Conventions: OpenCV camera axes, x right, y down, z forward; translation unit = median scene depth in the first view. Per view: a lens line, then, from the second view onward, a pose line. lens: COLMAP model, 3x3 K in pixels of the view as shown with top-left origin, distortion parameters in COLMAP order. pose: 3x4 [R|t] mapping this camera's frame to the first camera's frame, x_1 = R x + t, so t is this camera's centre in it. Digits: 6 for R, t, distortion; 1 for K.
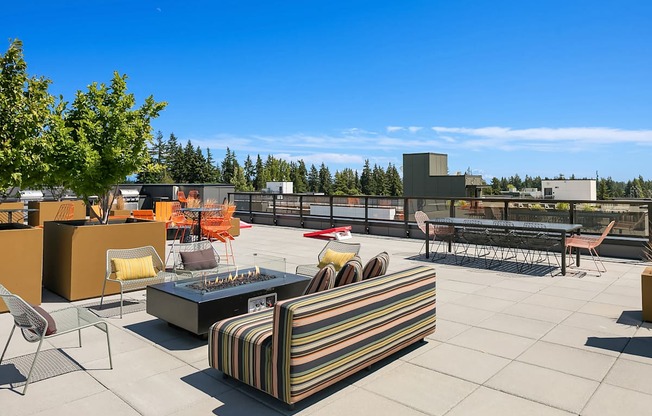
lens RADIAL K [[440.3, 0, 326.0], [0, 440.3, 208.0], [0, 0, 1]] dist [-0.054248, 0.001413]
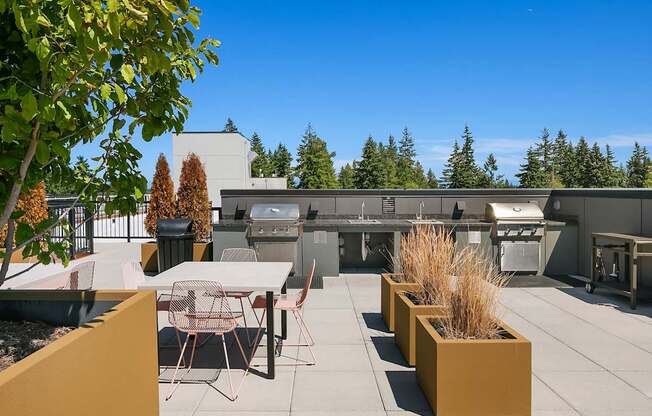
lens RADIAL K [[440.3, 0, 326.0], [0, 440.3, 208.0], [0, 0, 1]] dist [-0.054248, 0.001413]
pose [[0.680996, 0.026480, -0.731808, -0.043223], [-0.035638, 0.999360, 0.002997, -0.005080], [0.731419, 0.024040, 0.681504, 0.093468]]
